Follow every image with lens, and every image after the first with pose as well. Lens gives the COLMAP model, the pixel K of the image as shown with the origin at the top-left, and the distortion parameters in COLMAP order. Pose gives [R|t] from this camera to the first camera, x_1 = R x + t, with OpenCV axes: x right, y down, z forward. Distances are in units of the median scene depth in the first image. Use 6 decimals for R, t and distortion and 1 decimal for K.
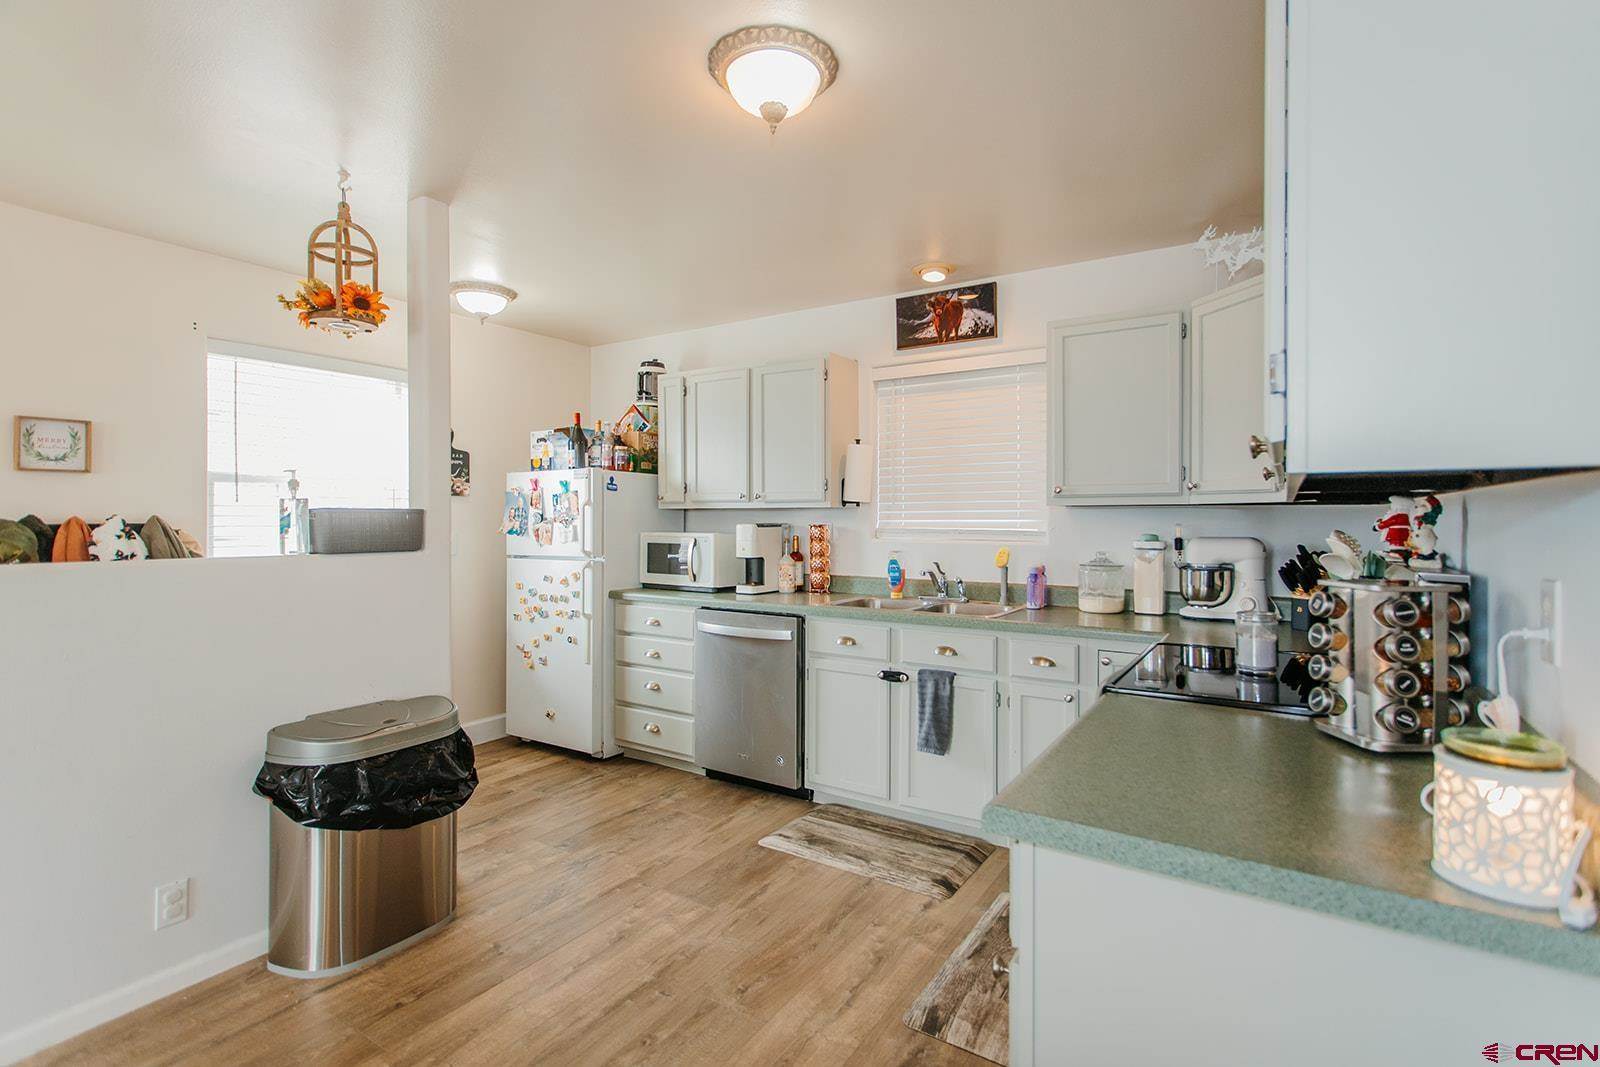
lens RADIAL K [[755.7, 0, 806.0], [0, 755.7, 522.2], [0, 0, 1]] dist [-0.000674, 0.000154]
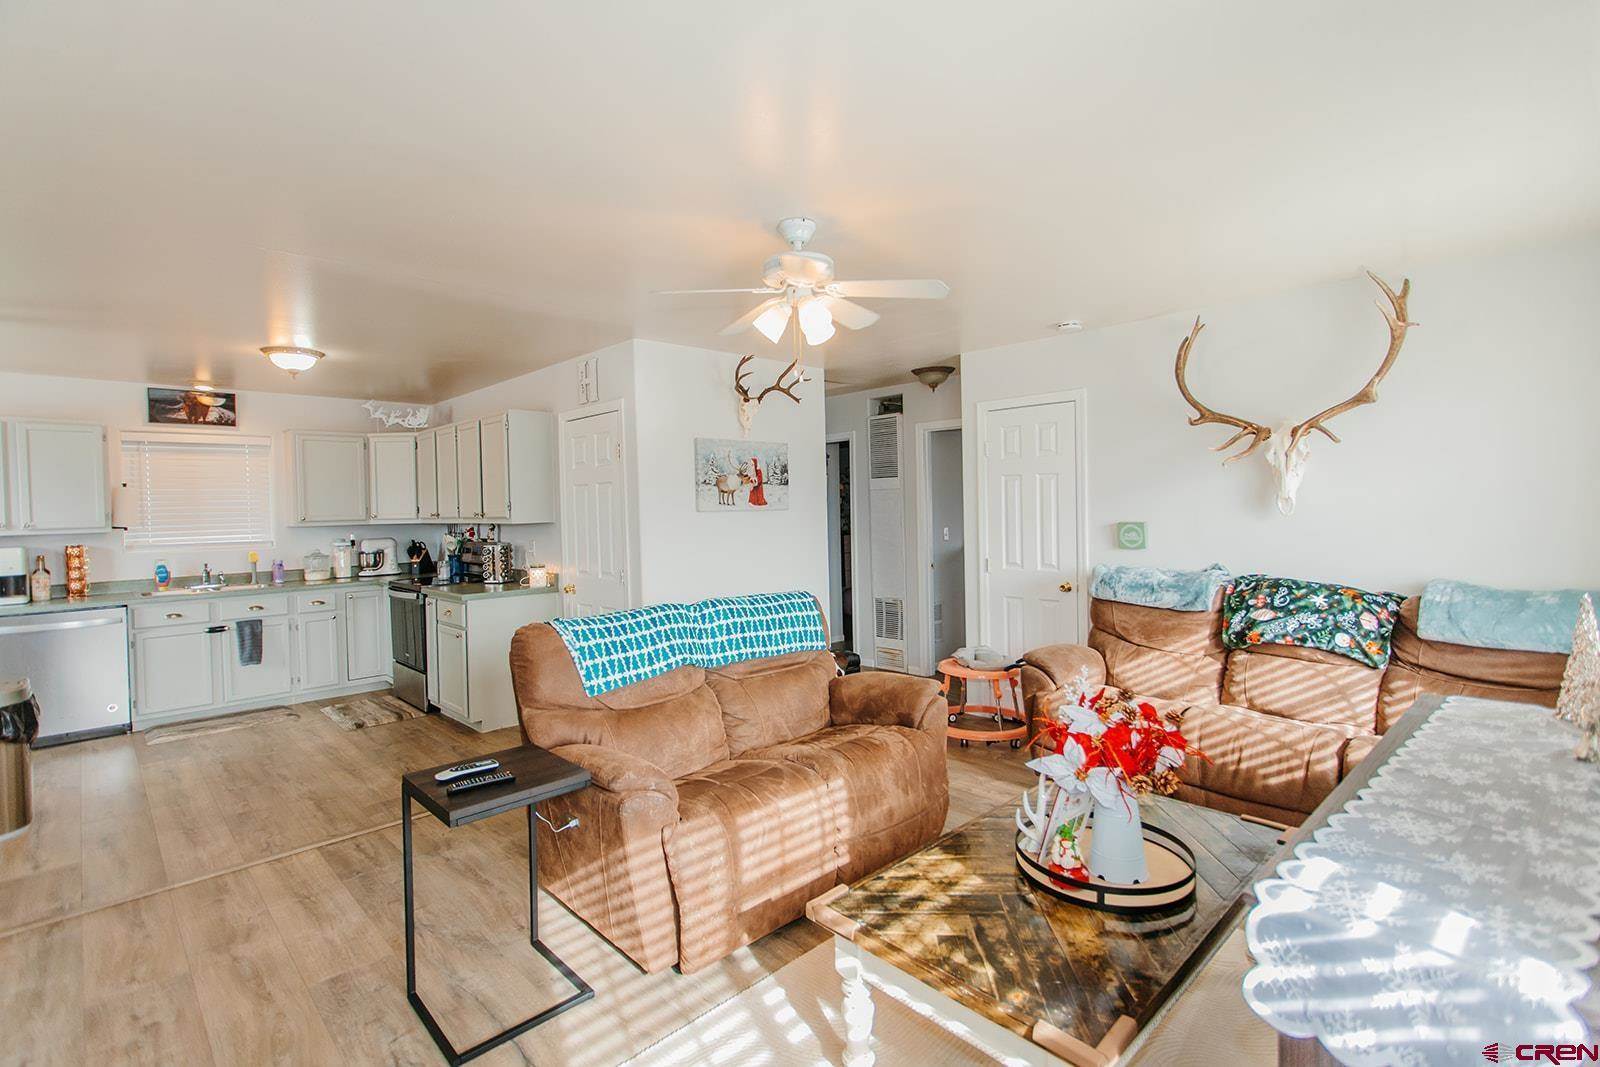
lens RADIAL K [[755.7, 0, 803.4], [0, 755.7, 527.5], [0, 0, 1]] dist [-0.000674, 0.000154]
pose [[0.231049, -0.031858, 0.972420, -1.087821], [0.031729, 0.999179, 0.025196, -0.023405], [-0.972425, 0.025032, 0.231871, -0.604141]]
